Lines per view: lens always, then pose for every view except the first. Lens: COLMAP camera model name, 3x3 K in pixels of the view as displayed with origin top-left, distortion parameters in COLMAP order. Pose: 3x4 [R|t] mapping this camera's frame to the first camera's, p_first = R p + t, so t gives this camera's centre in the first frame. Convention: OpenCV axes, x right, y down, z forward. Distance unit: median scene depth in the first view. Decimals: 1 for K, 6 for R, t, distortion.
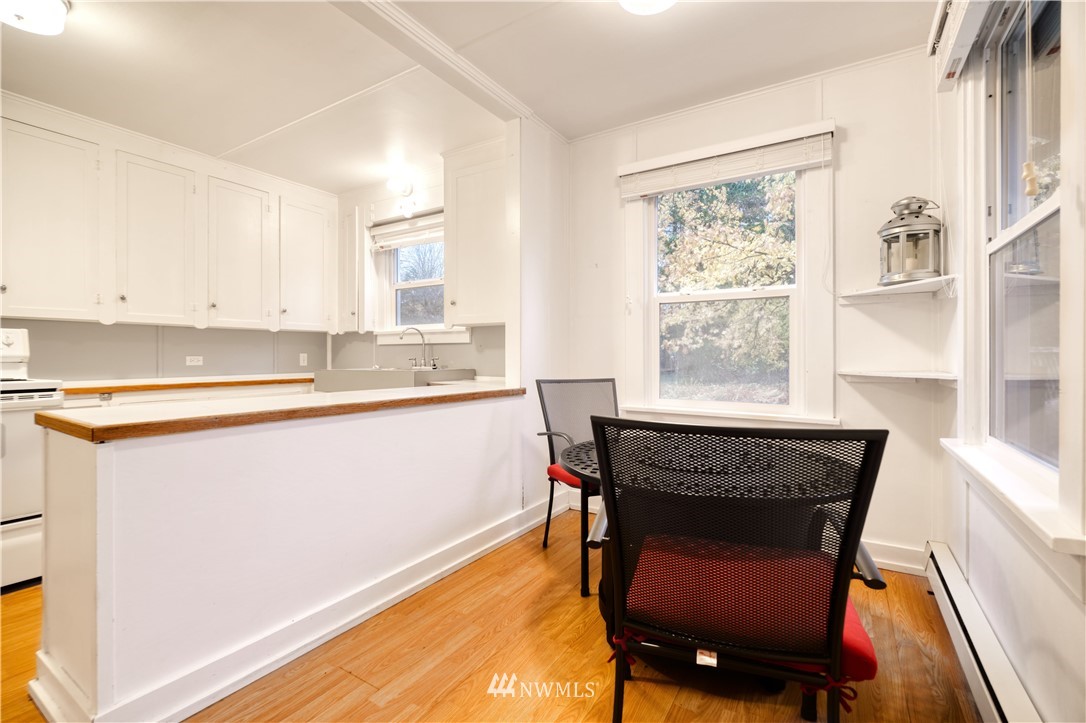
lens RADIAL K [[484.3, 0, 540.2], [0, 484.3, 356.2], [0, 0, 1]] dist [-0.003183, -0.000706]
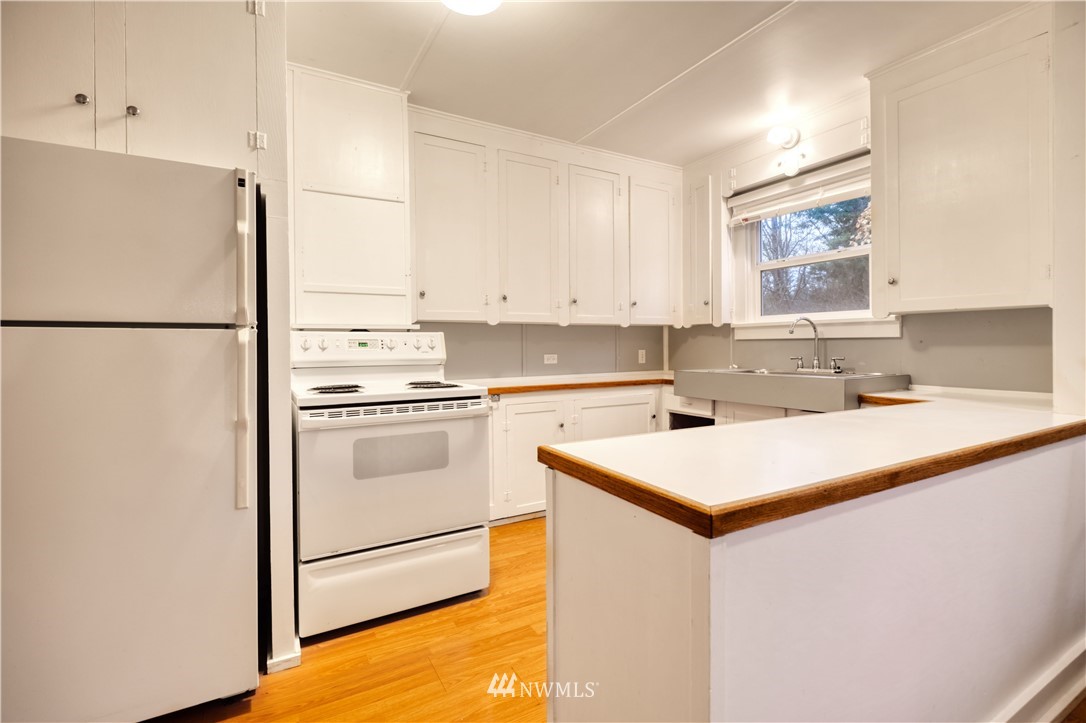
lens RADIAL K [[493.4, 0, 538.1], [0, 493.4, 345.3], [0, 0, 1]] dist [-0.003153, -0.000721]
pose [[0.878375, -0.004943, -0.477946, -0.251336], [0.006075, 0.999981, 0.000823, -0.018467], [0.477933, -0.003626, 0.878389, 0.112015]]
